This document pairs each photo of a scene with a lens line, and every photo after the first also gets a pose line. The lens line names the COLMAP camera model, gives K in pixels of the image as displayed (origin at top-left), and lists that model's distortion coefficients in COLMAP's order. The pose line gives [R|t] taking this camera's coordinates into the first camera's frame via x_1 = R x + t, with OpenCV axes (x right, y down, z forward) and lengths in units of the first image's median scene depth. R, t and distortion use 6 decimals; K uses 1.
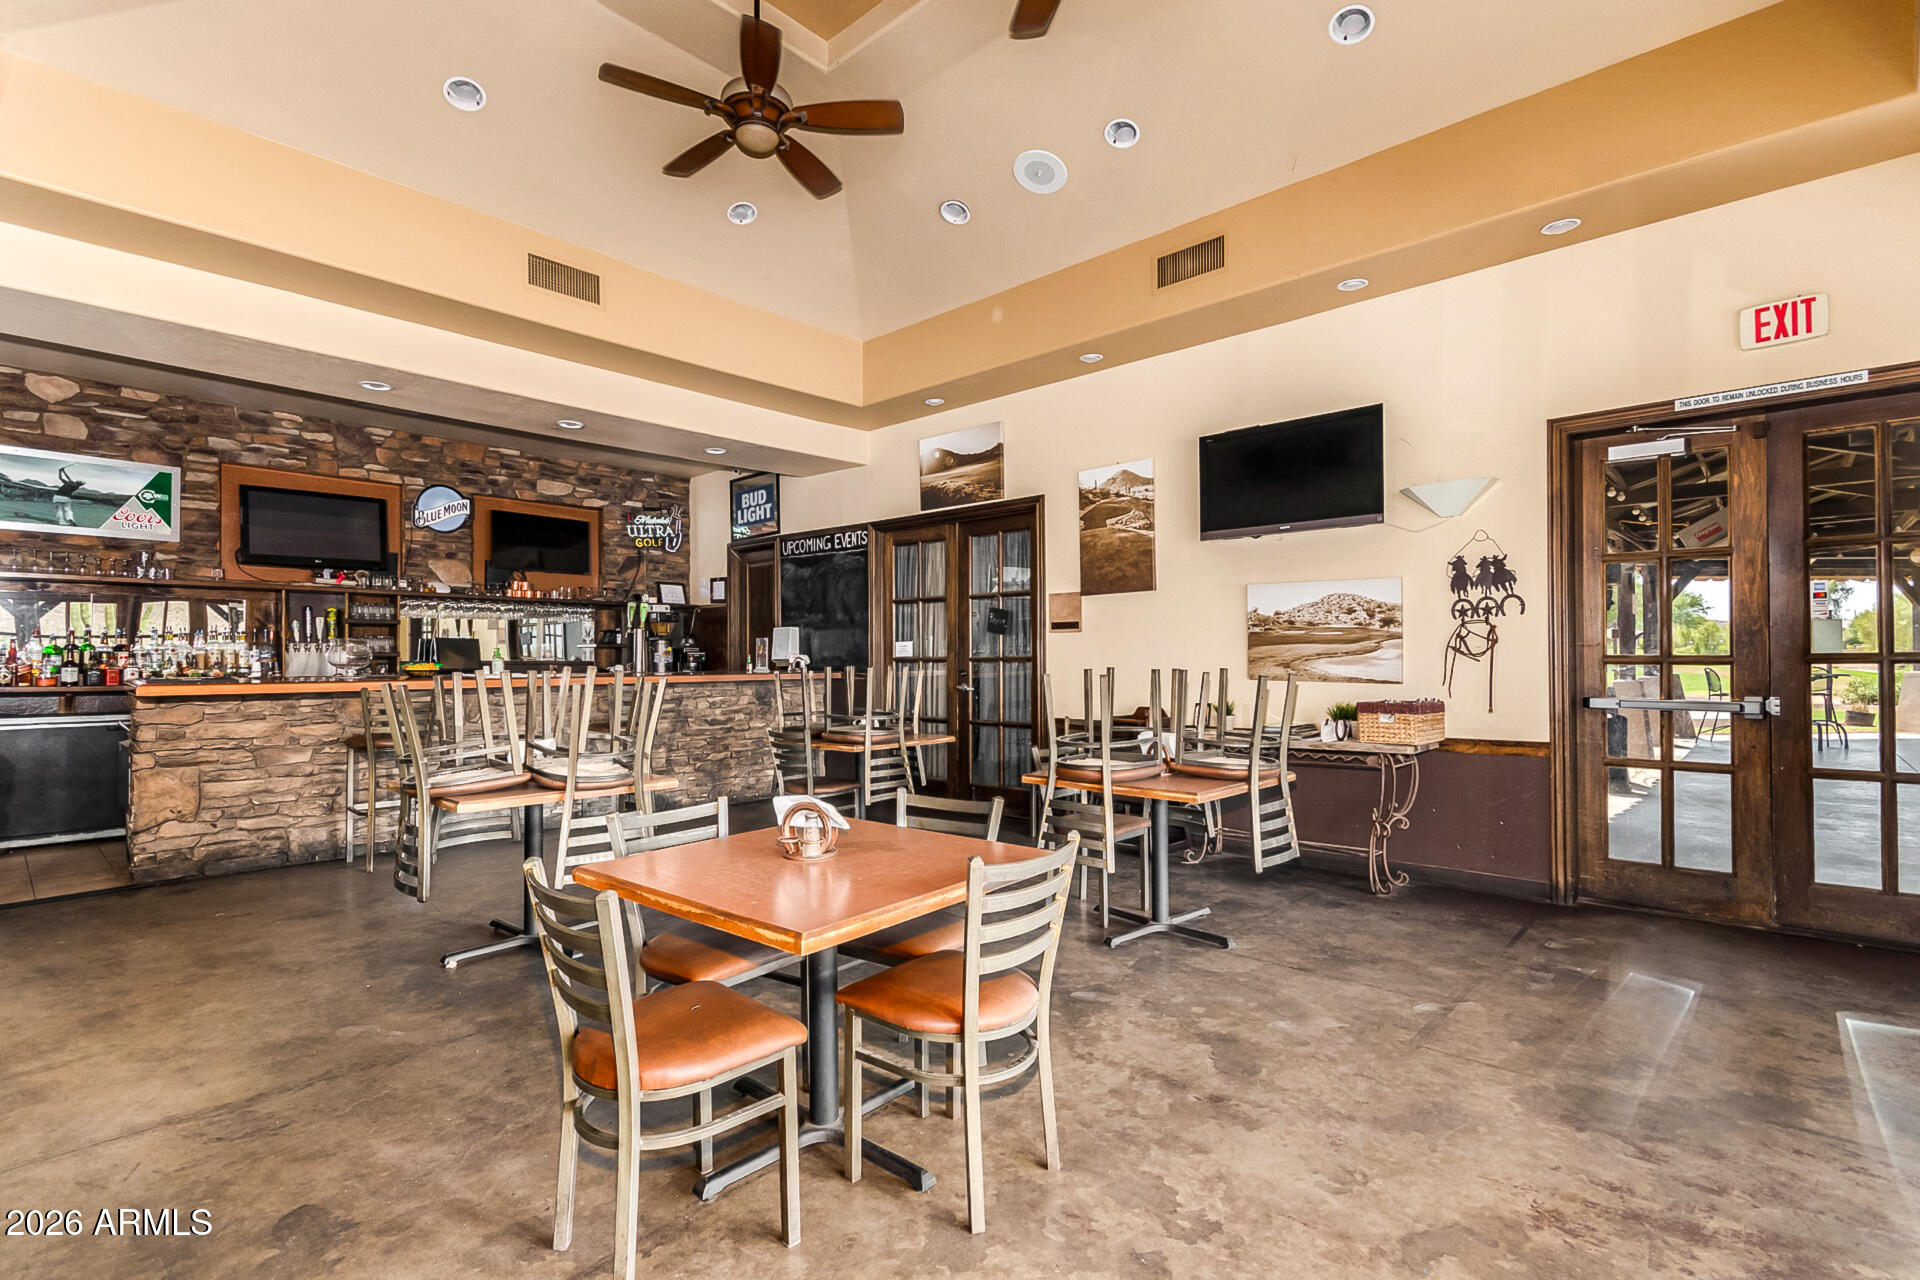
lens RADIAL K [[915.2, 0, 958.0], [0, 915.2, 647.5], [0, 0, 1]] dist [0.002634, 0.000076]
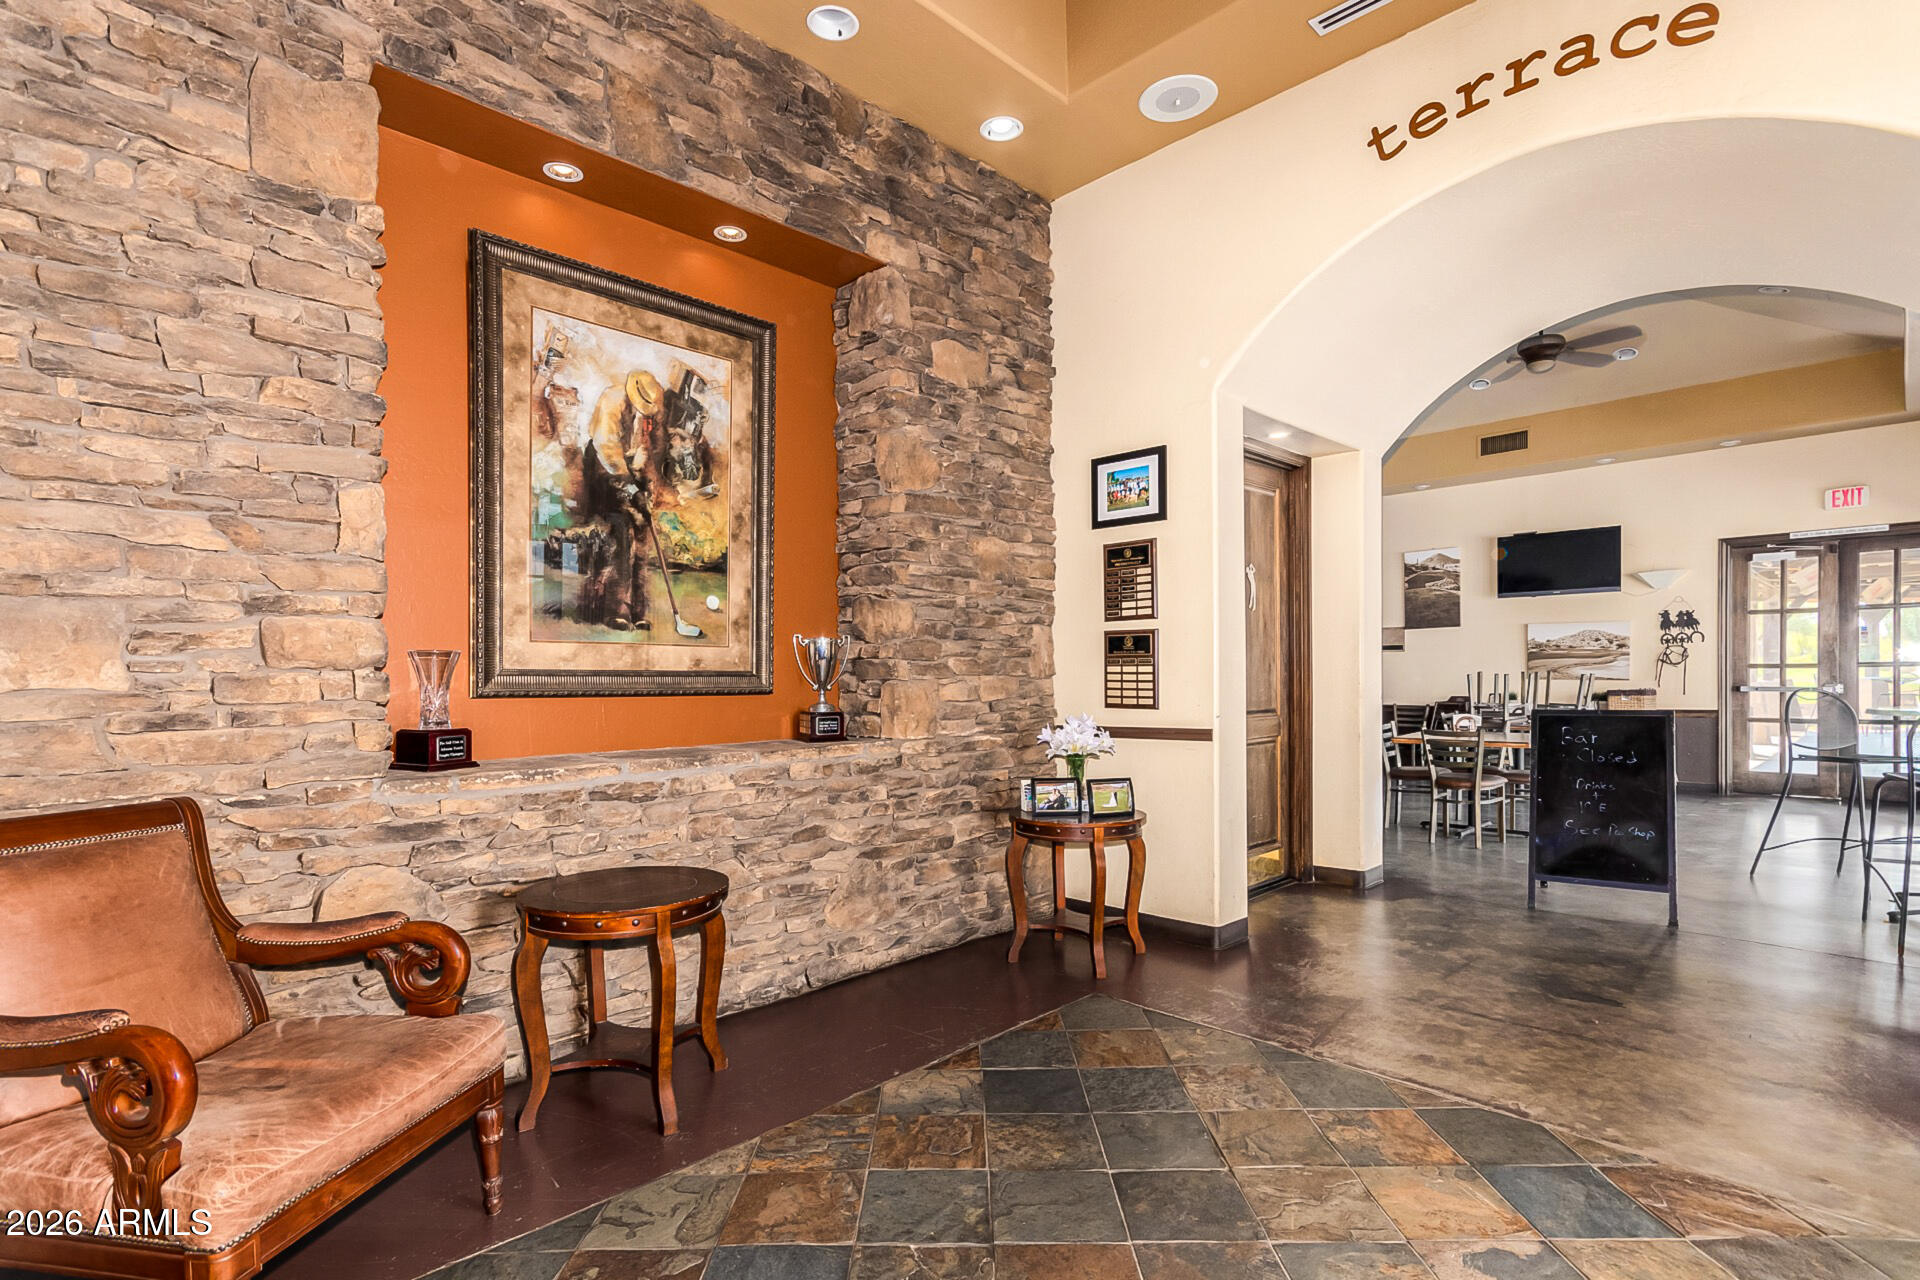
lens RADIAL K [[915.2, 0, 984.6], [0, 915.2, 674.0], [0, 0, 1]] dist [0.002634, 0.000076]
pose [[0.999114, 0.001298, -0.042065, -0.708427], [-0.001007, 0.999975, 0.006951, 0.015739], [0.042073, -0.006903, 0.999091, -0.855536]]
